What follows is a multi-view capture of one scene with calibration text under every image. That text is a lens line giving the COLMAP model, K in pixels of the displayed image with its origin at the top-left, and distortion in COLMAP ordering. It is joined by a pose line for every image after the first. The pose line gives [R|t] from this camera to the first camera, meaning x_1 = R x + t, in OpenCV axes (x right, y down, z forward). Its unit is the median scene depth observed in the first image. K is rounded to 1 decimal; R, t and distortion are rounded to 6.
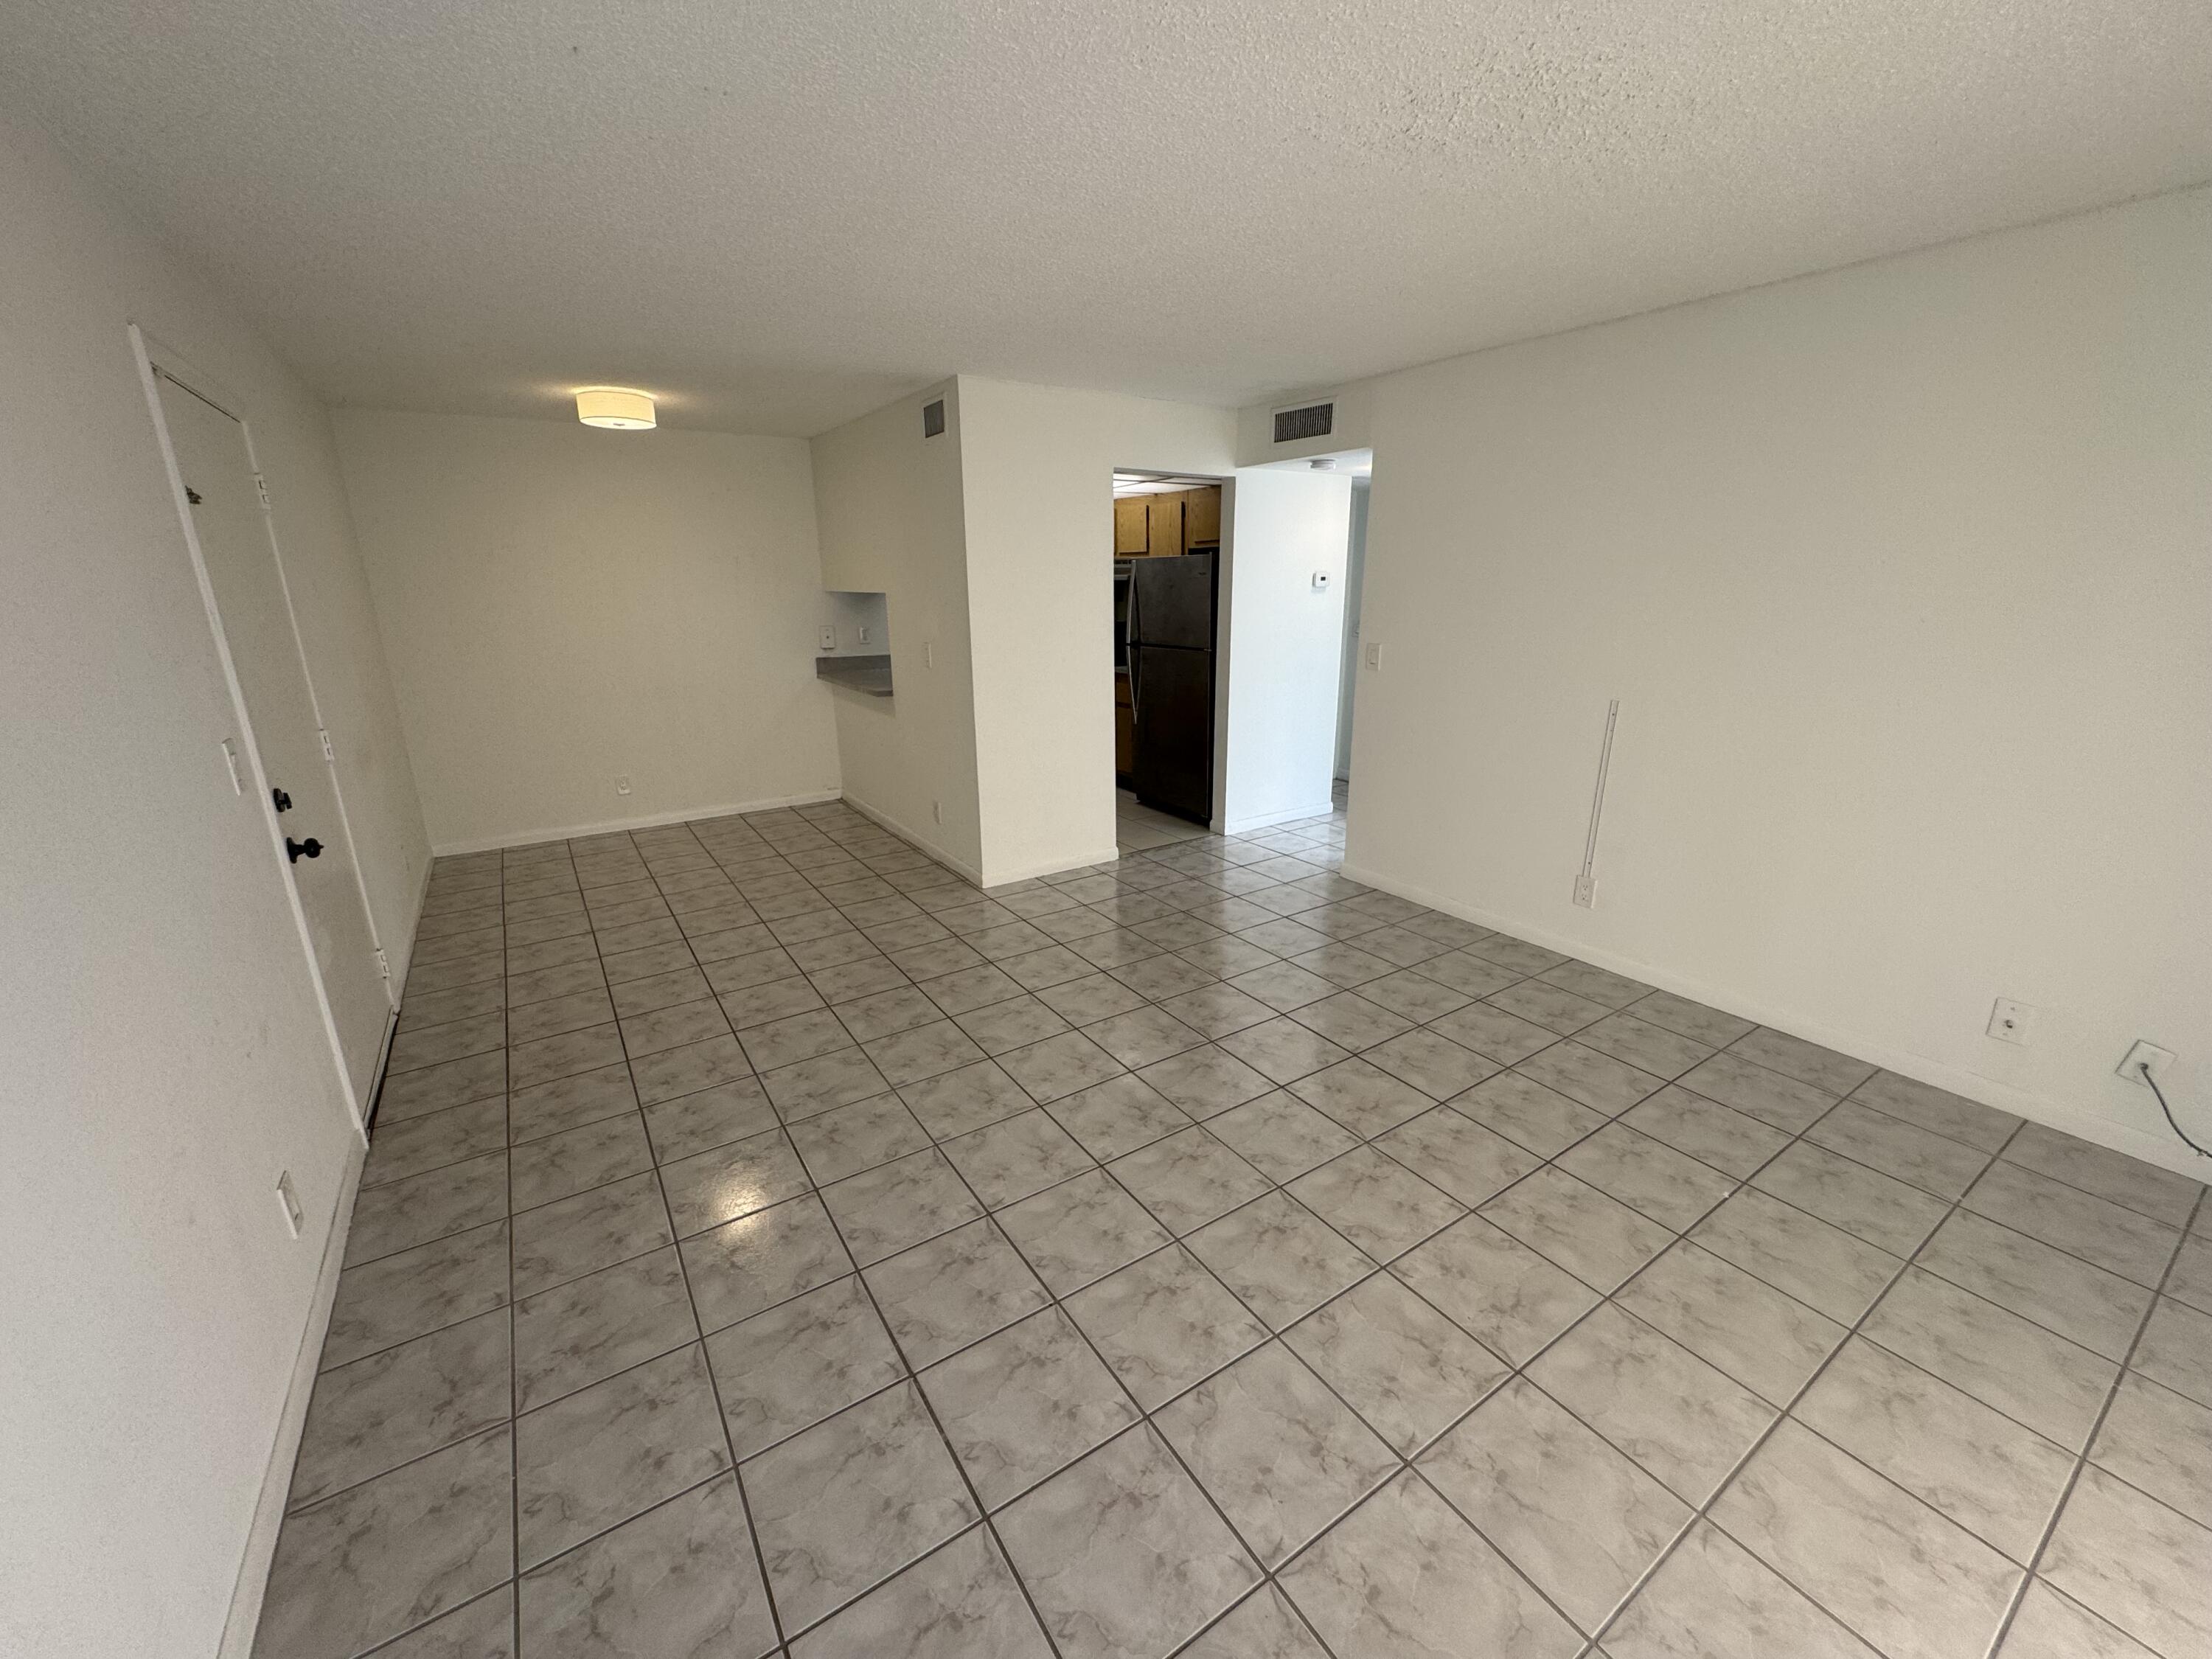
lens RADIAL K [[884.3, 0, 1103.4], [0, 884.3, 830.1], [0, 0, 1]] dist [-0.004342, 0.000624]
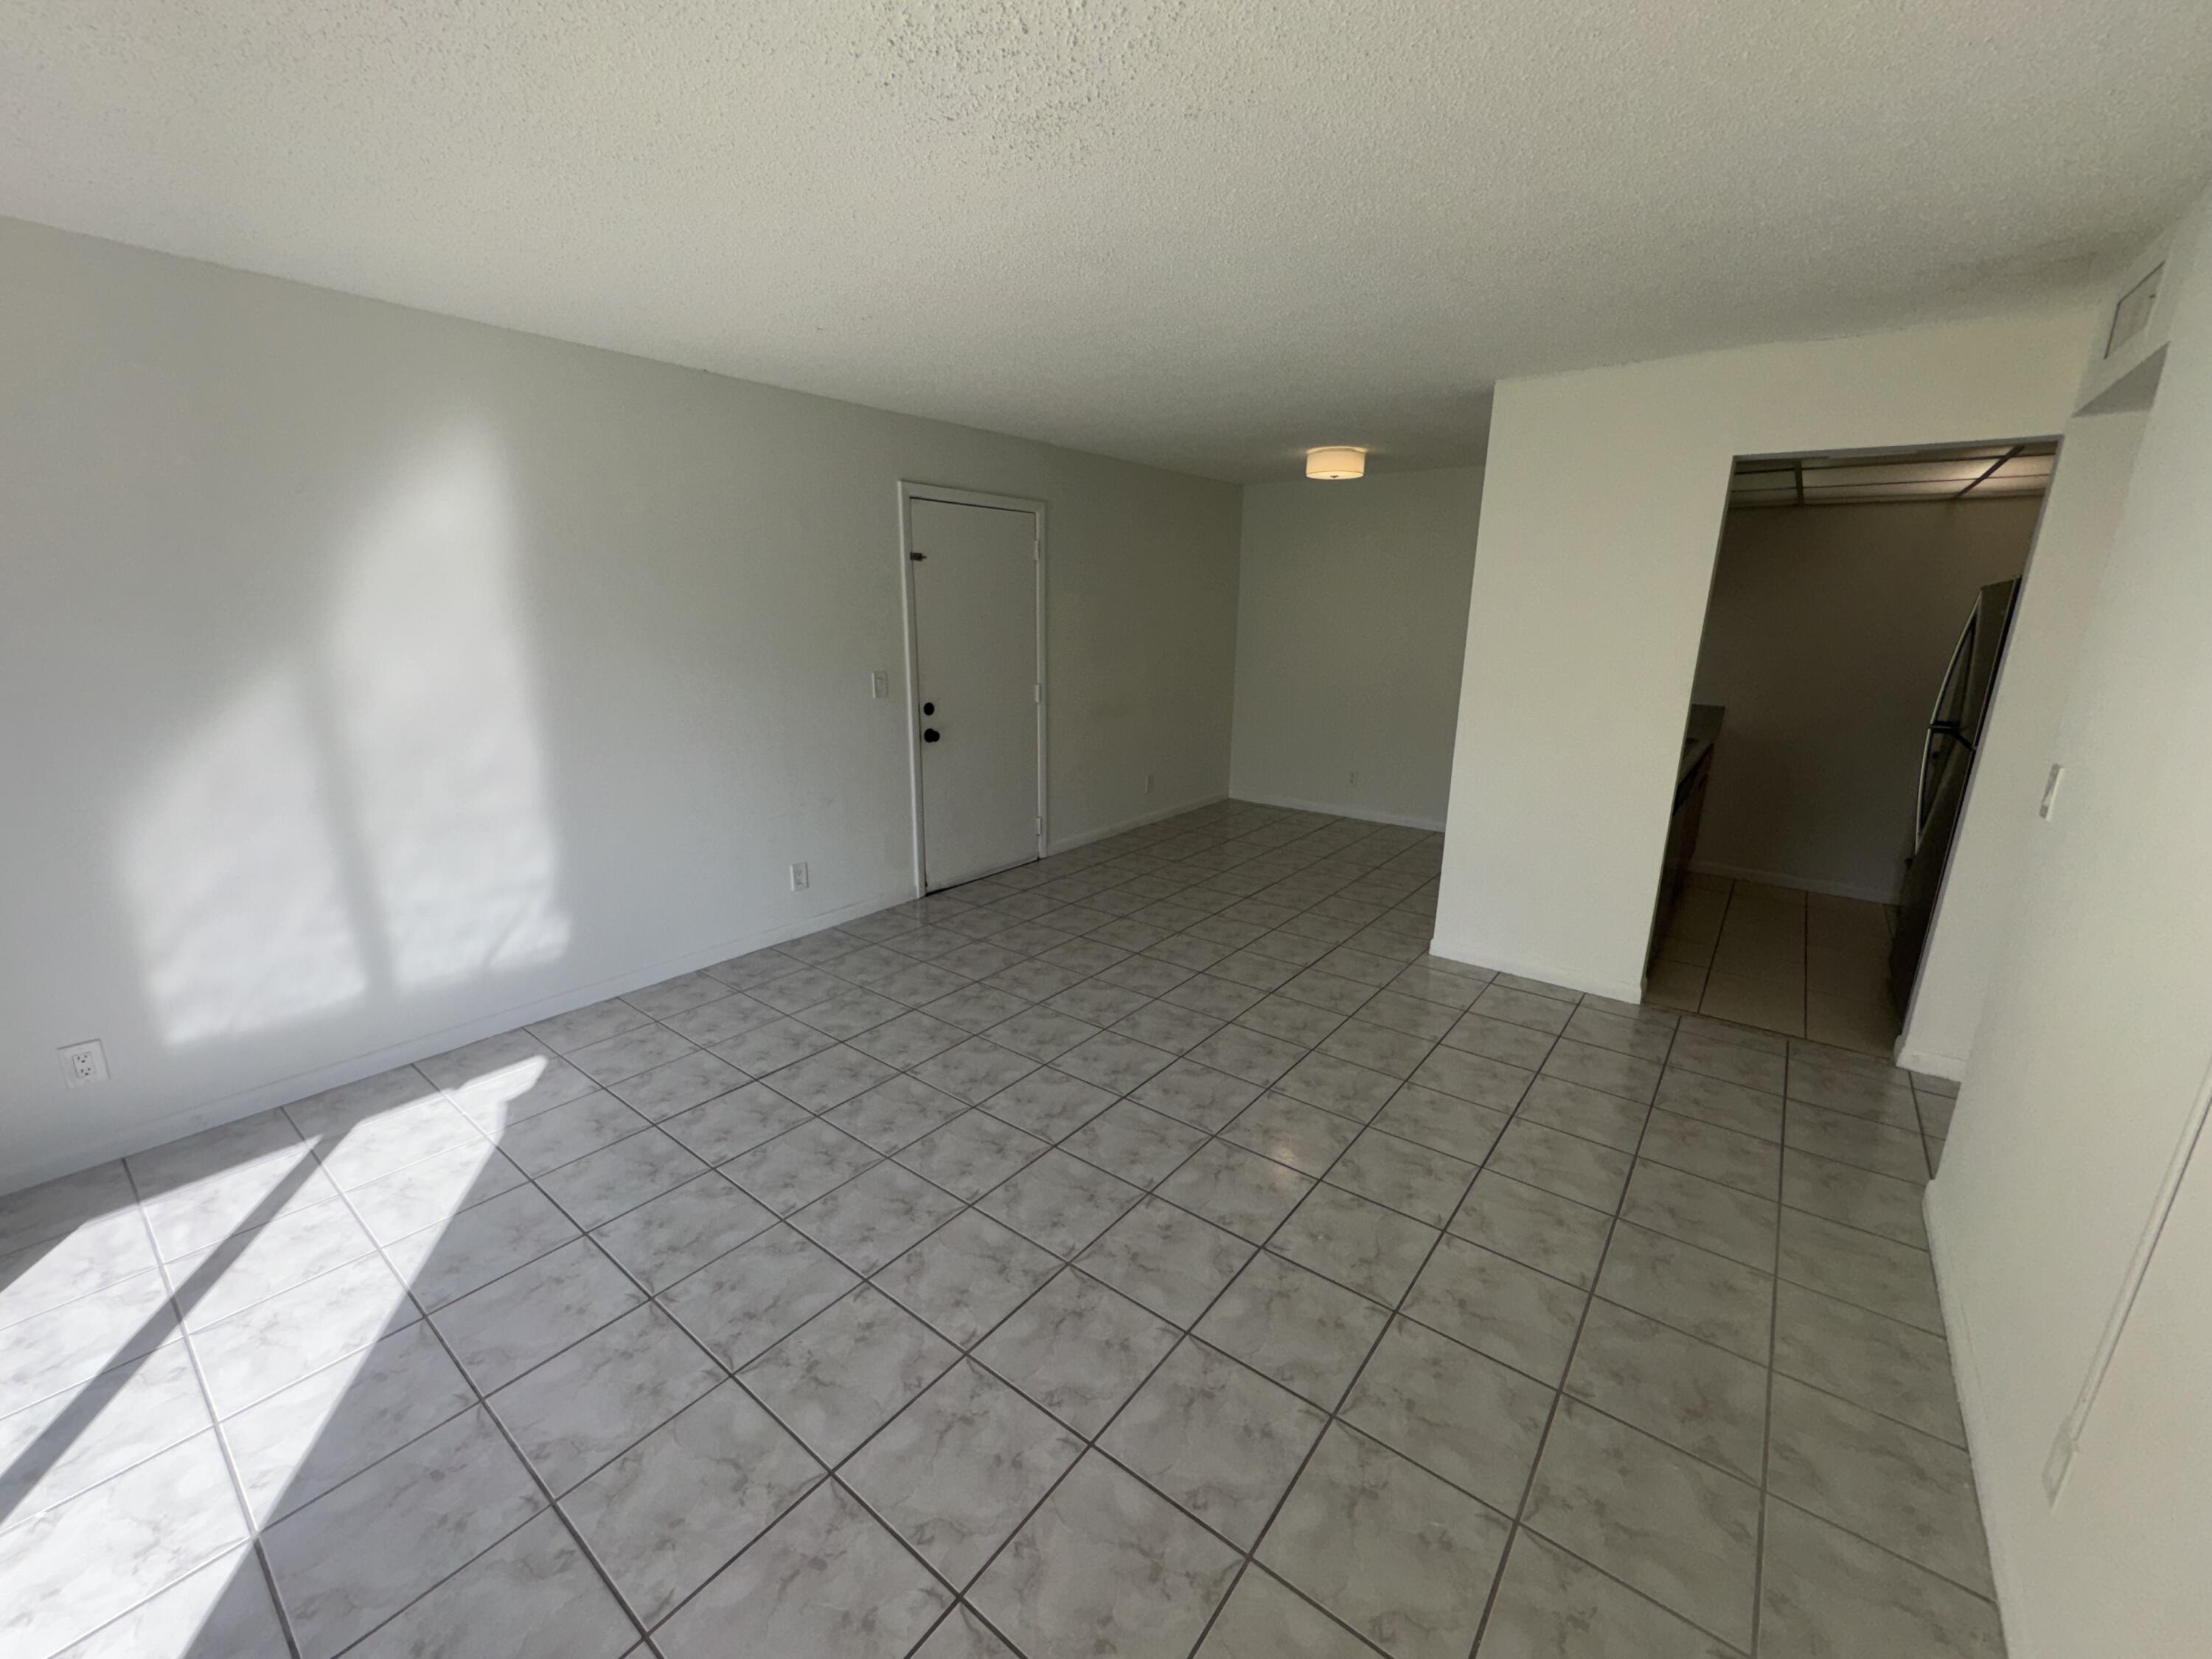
lens RADIAL K [[884.3, 0, 1105.1], [0, 884.3, 833.7], [0, 0, 1]] dist [-0.004342, 0.000624]
pose [[0.320863, 0.253263, -0.912636, 0.878638], [-0.278066, 0.946311, 0.164846, -0.169741], [0.905387, 0.200880, 0.374060, 0.561951]]
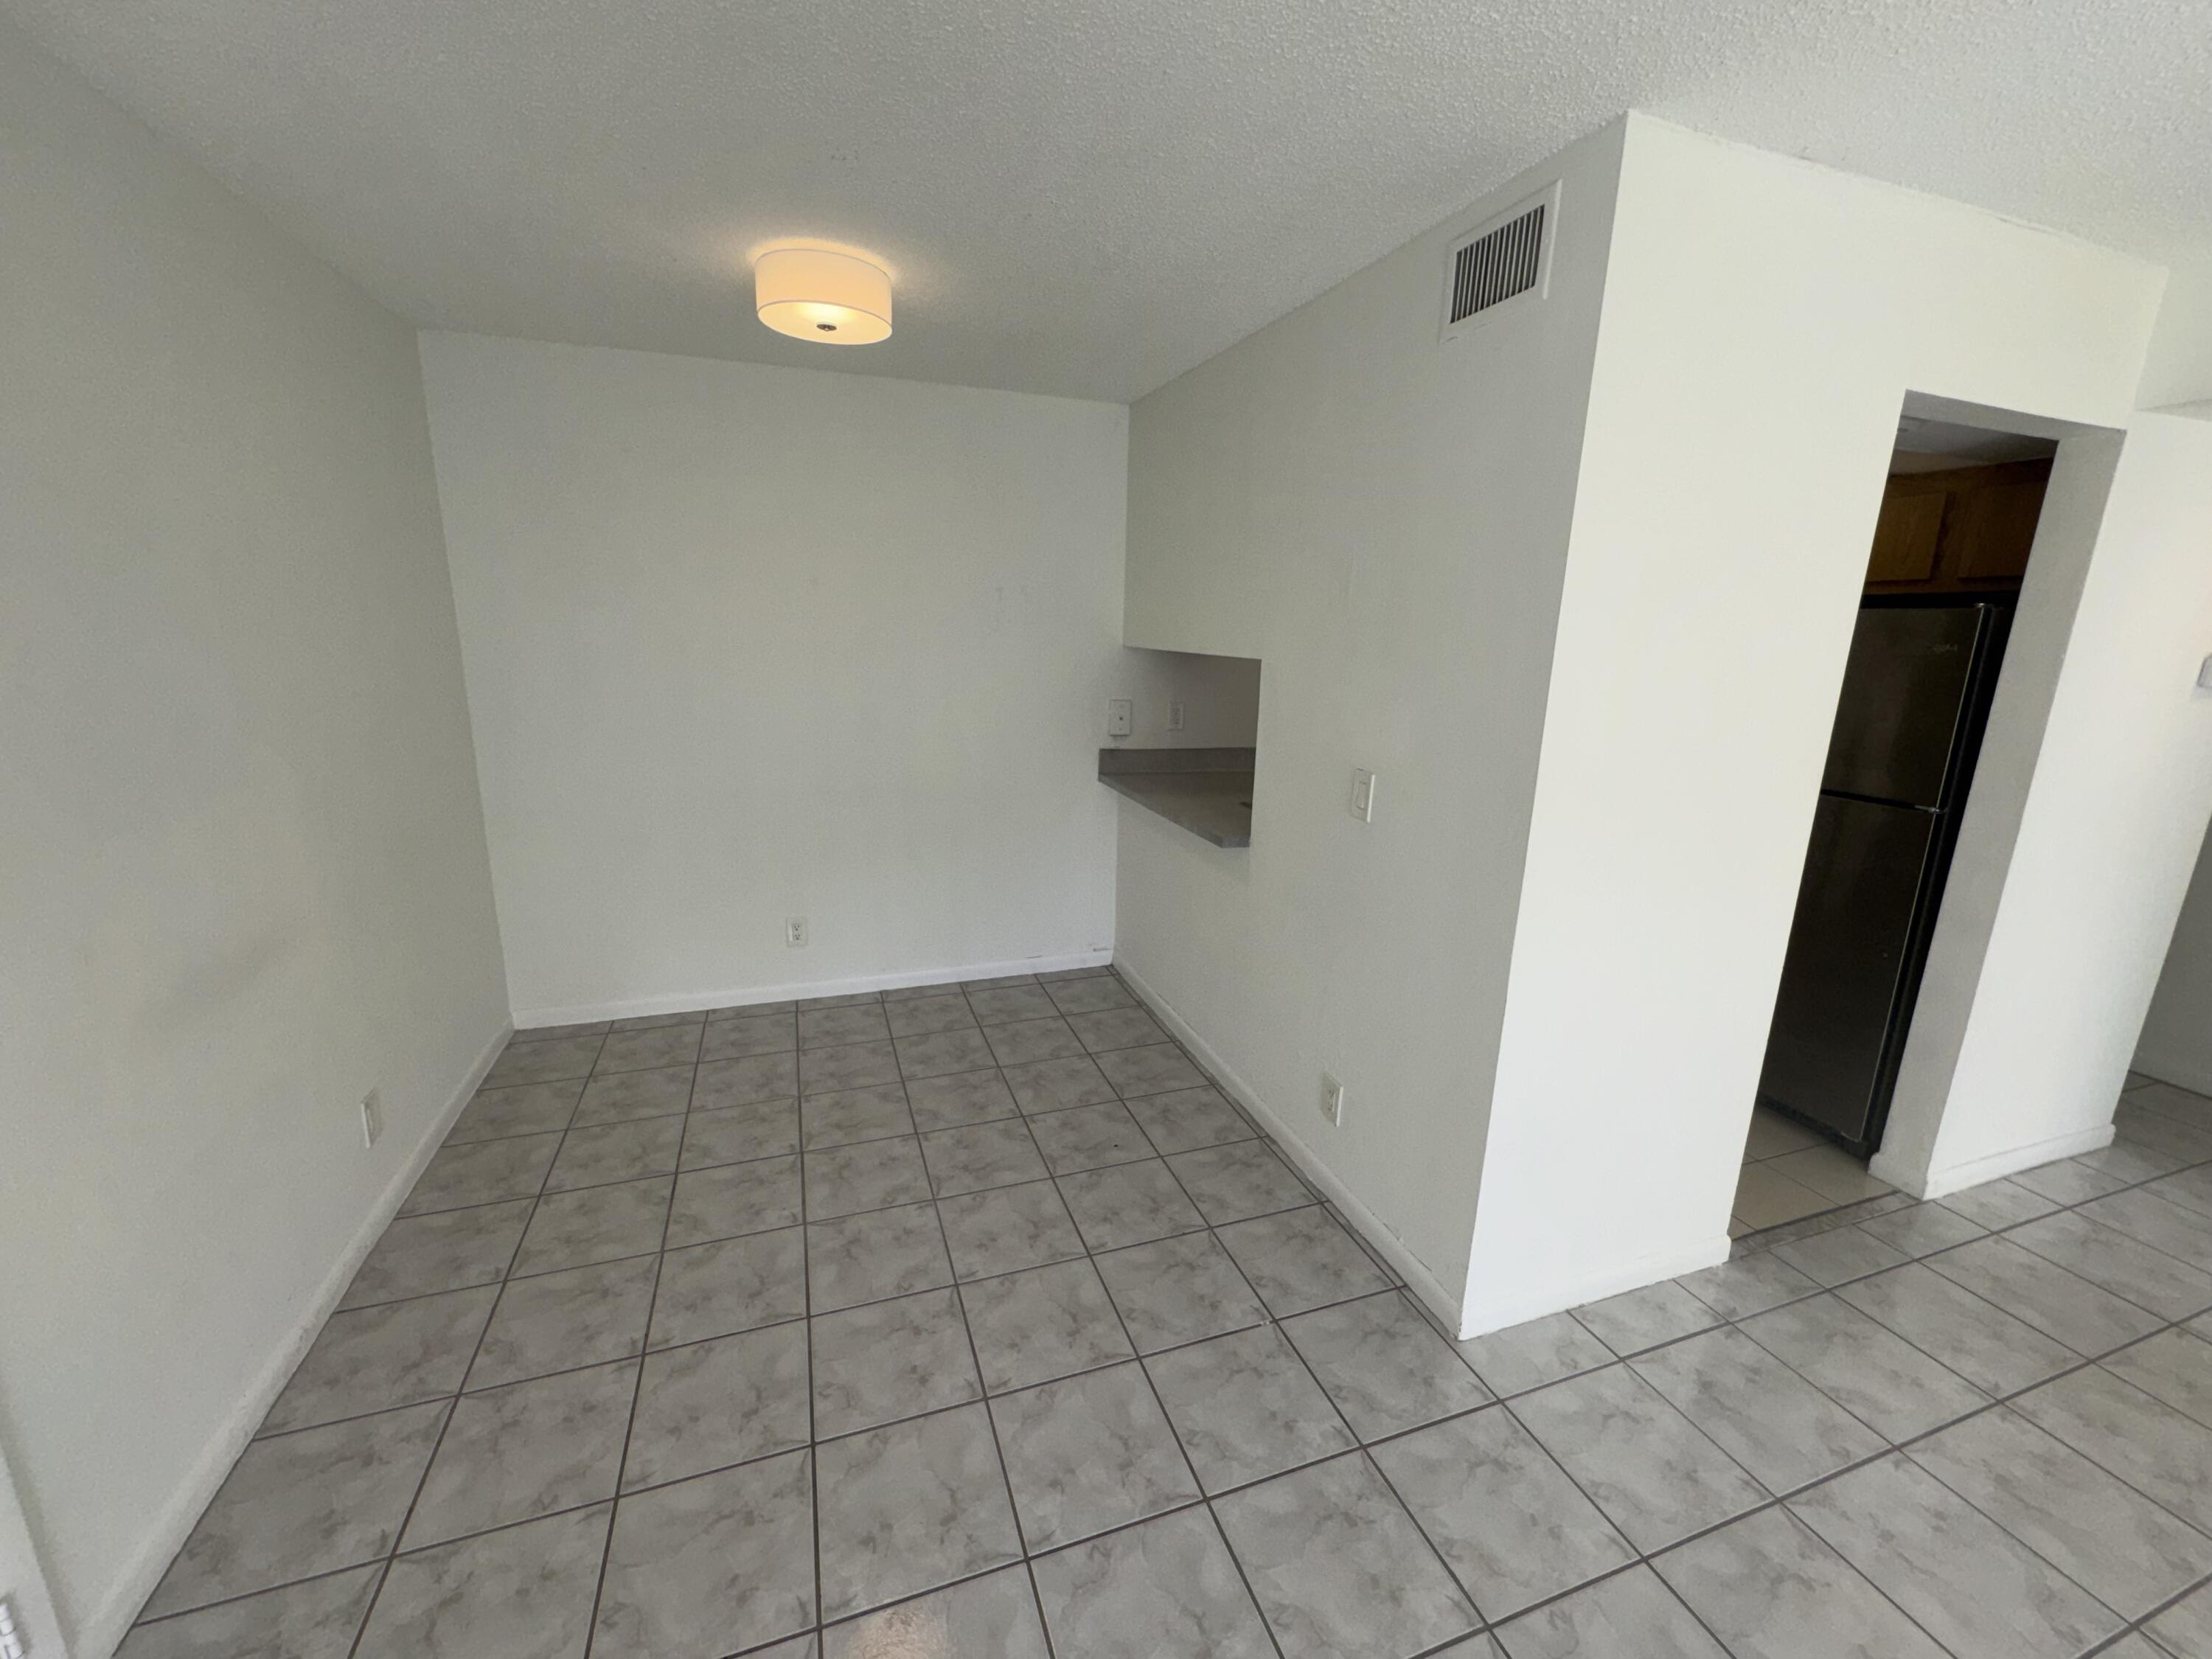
lens RADIAL K [[884.3, 0, 1103.3], [0, 884.3, 831.2], [0, 0, 1]] dist [-0.004342, 0.000624]
pose [[0.969156, 0.089218, -0.229730, -0.372655], [-0.100820, 0.994130, -0.039245, -0.243781], [0.224881, 0.061196, 0.972463, 0.840868]]
